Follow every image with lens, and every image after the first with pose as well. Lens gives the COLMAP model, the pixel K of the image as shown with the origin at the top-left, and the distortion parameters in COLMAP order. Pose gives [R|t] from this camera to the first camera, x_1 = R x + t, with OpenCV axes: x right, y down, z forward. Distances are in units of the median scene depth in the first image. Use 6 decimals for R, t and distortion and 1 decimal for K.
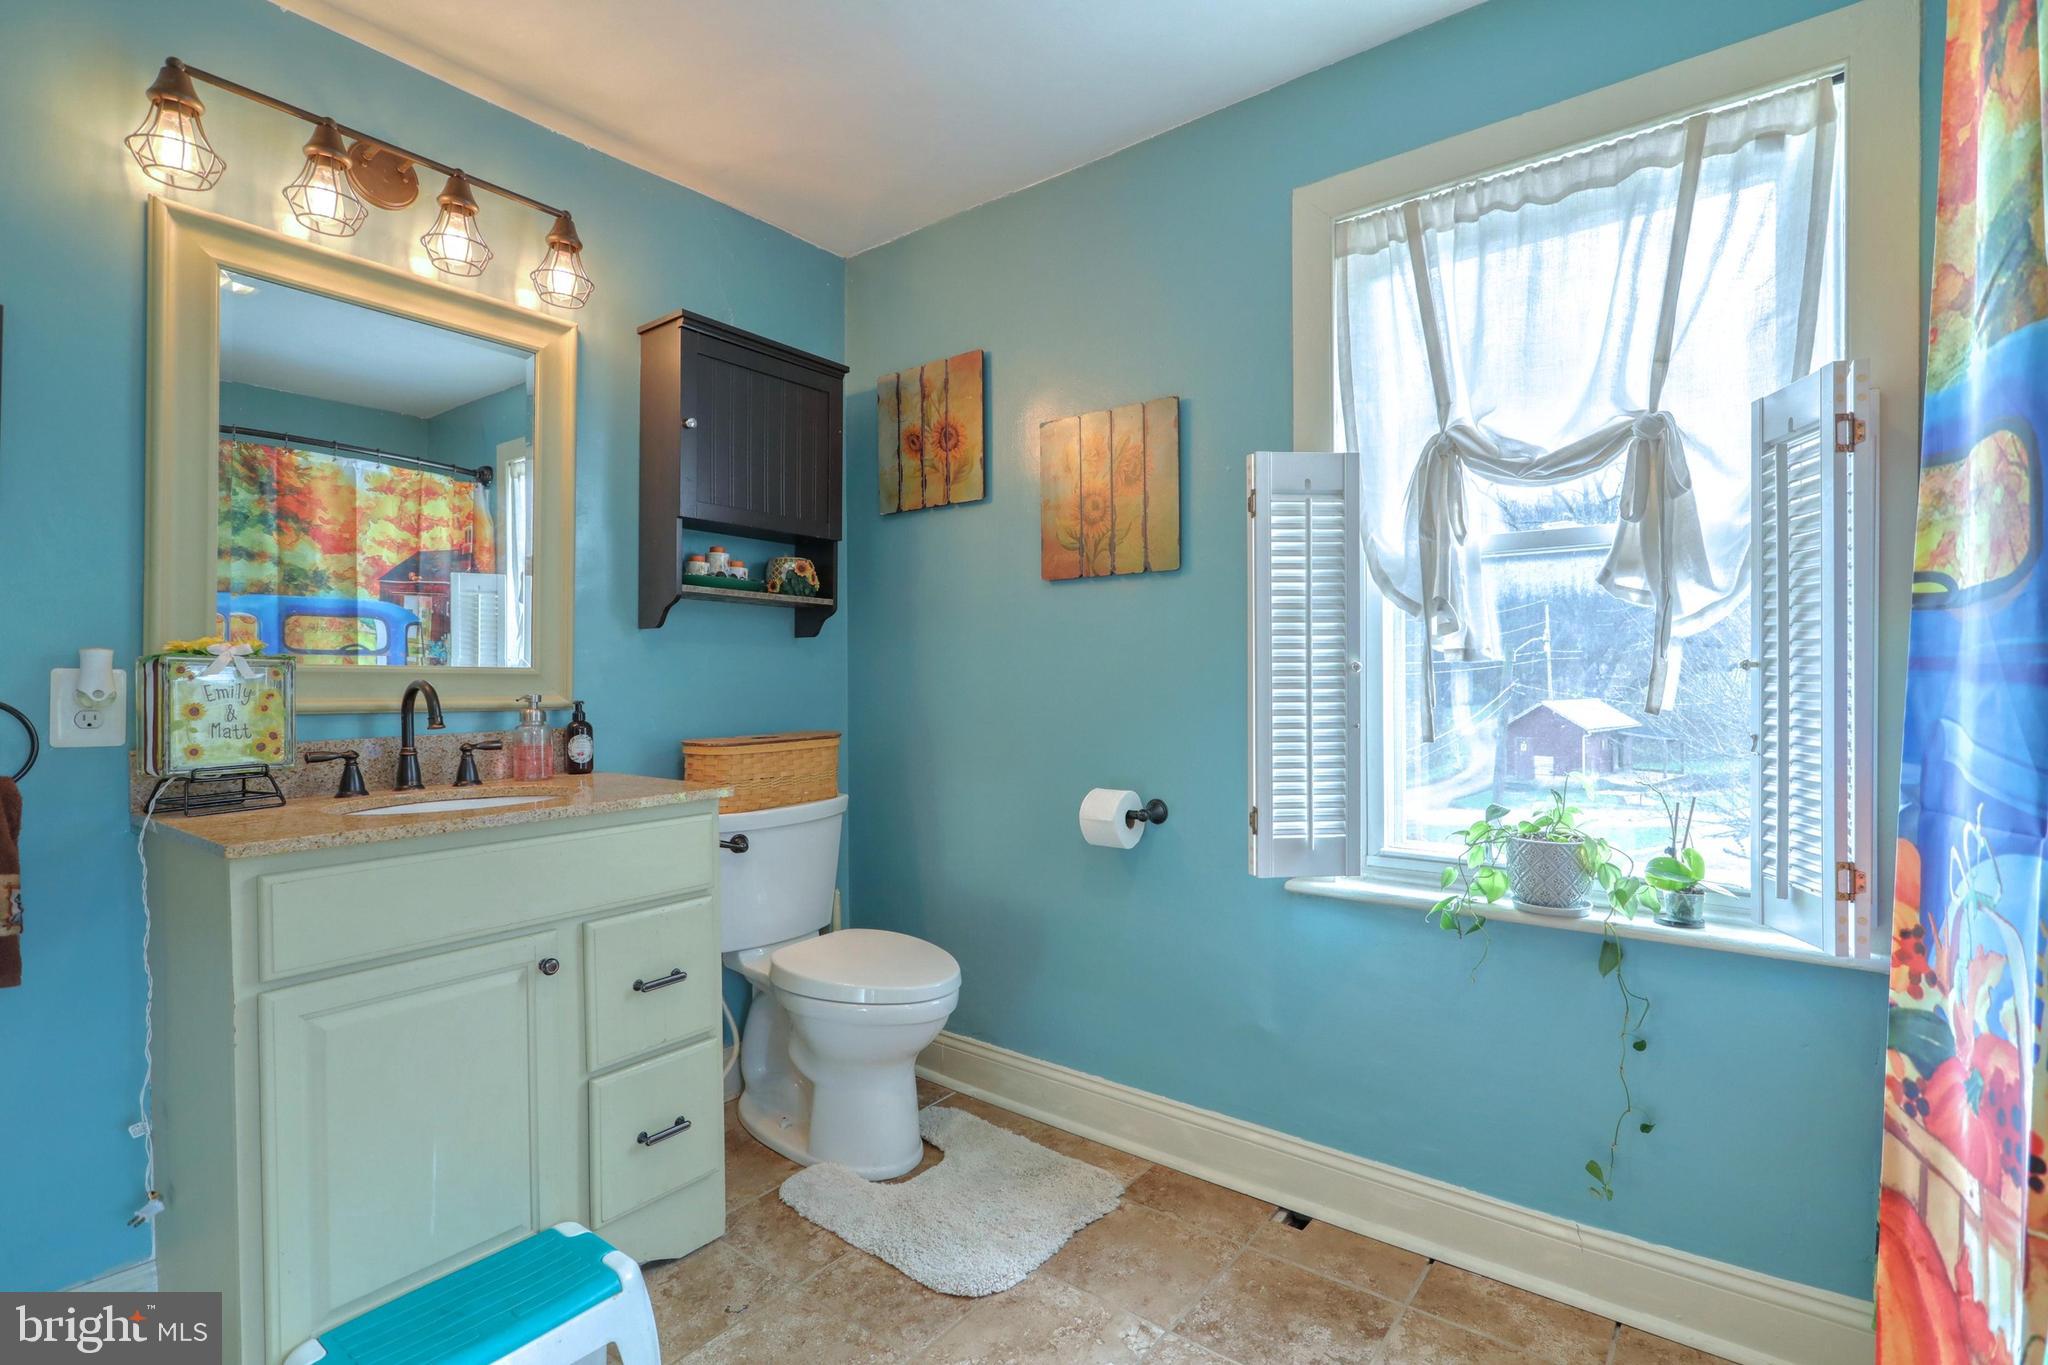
lens RADIAL K [[968.8, 0, 1024.0], [0, 968.8, 682.5], [0, 0, 1]] dist [-0.003295, -0.000487]
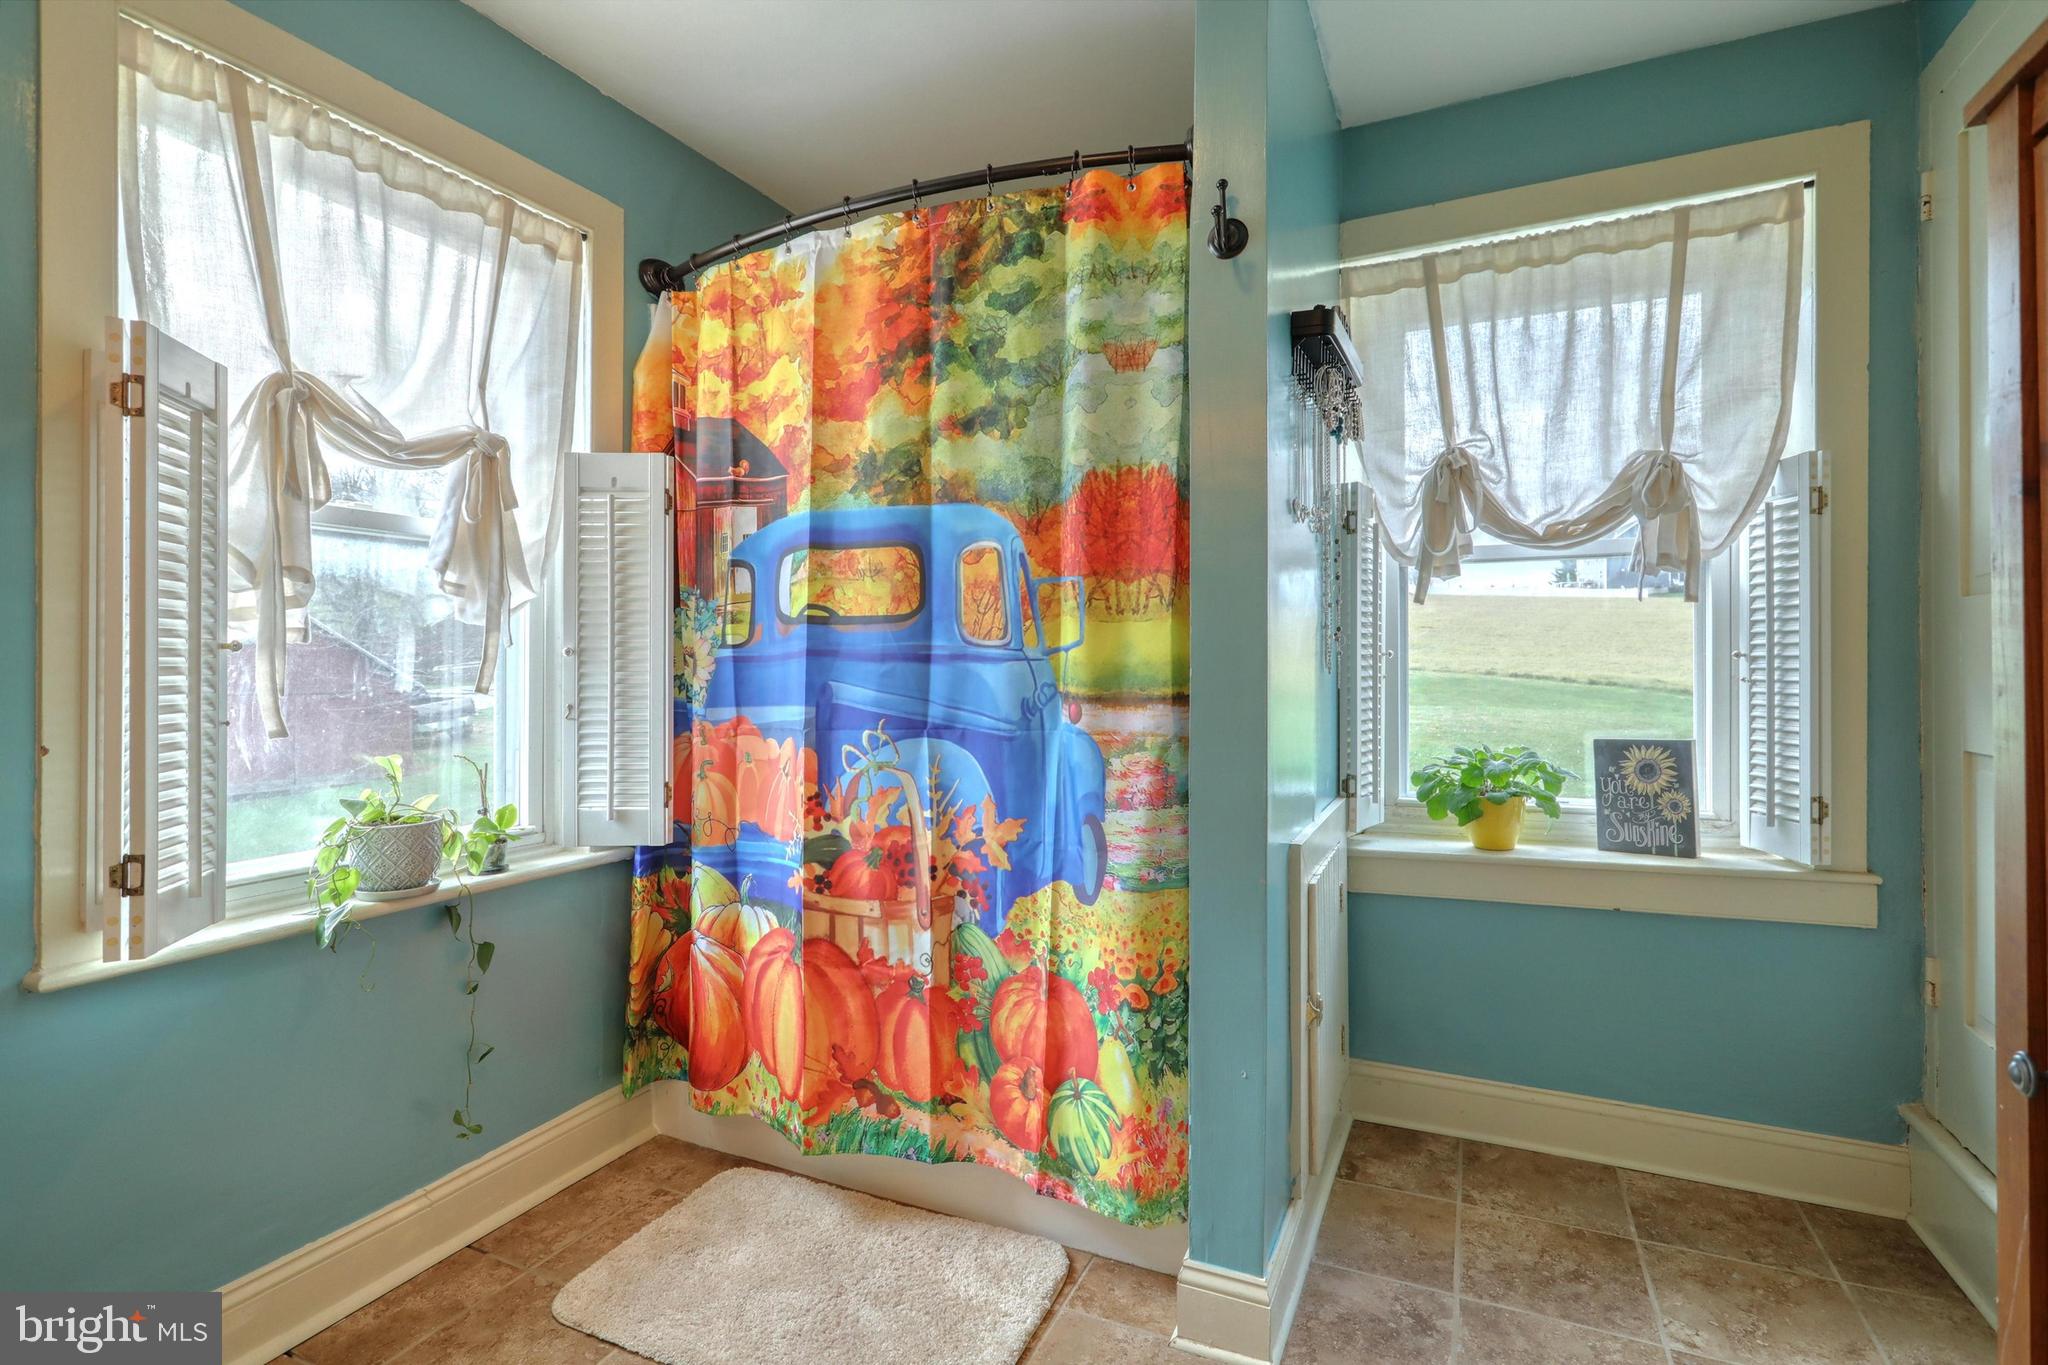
lens RADIAL K [[986.9, 0, 1020.2], [0, 986.9, 664.0], [0, 0, 1]] dist [0.001509, 0.000755]
pose [[-0.224887, 0.002105, 0.974383, -0.618556], [0.009178, 0.999958, -0.000042, 0.003638], [-0.974342, 0.008933, -0.224897, 0.623274]]
